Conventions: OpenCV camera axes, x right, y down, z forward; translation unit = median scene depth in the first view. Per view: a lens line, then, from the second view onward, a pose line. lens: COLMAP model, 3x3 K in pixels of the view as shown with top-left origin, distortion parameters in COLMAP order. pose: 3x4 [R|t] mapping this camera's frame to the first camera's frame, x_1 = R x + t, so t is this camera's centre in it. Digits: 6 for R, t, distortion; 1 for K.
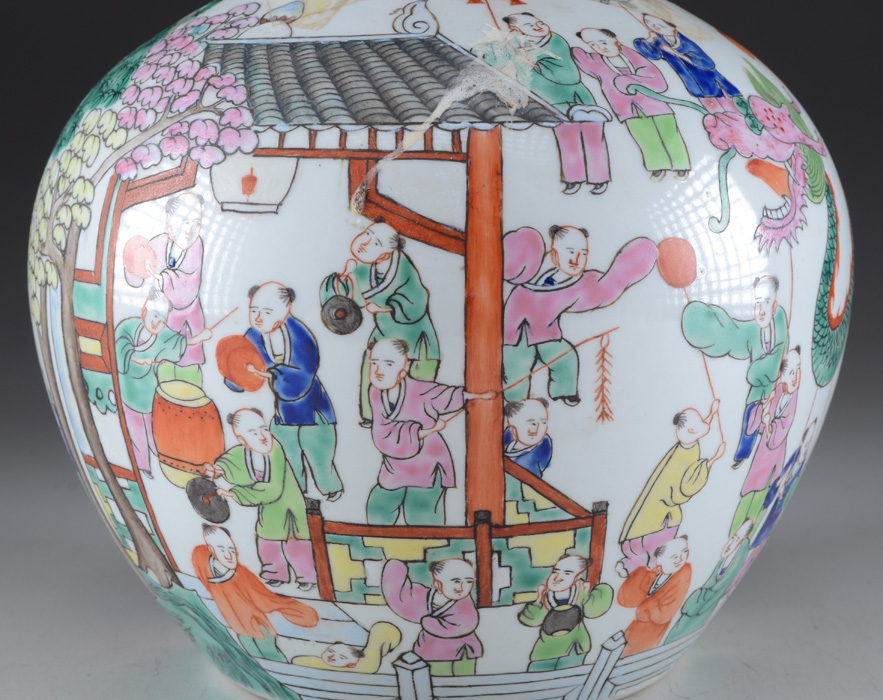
lens RADIAL K [[1761.5, 0, 447.0], [0, 1761.5, 348.5], [0, 0, 1]] dist [0.101028, 0.000000]
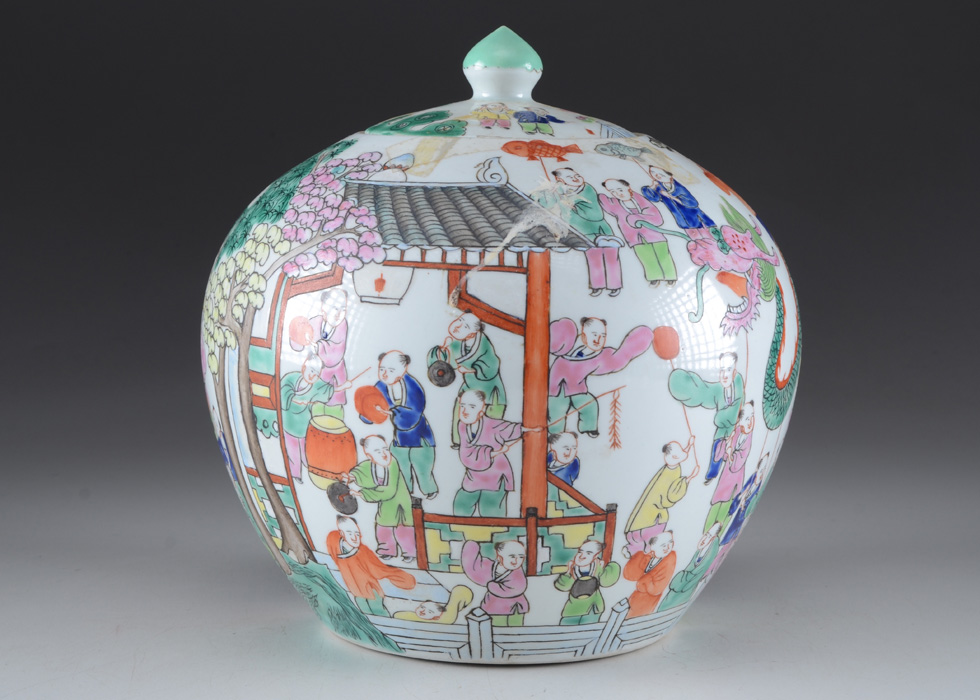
lens RADIAL K [[2184.4, 0, 485.6], [0, 2184.4, 356.9], [0, 0, 1]] dist [0.382651, 0.000000]
pose [[0.999678, 0.020599, 0.014789, -0.046636], [-0.020358, 0.999660, -0.016277, -0.003554], [-0.015119, 0.015971, 0.999758, -0.805349]]
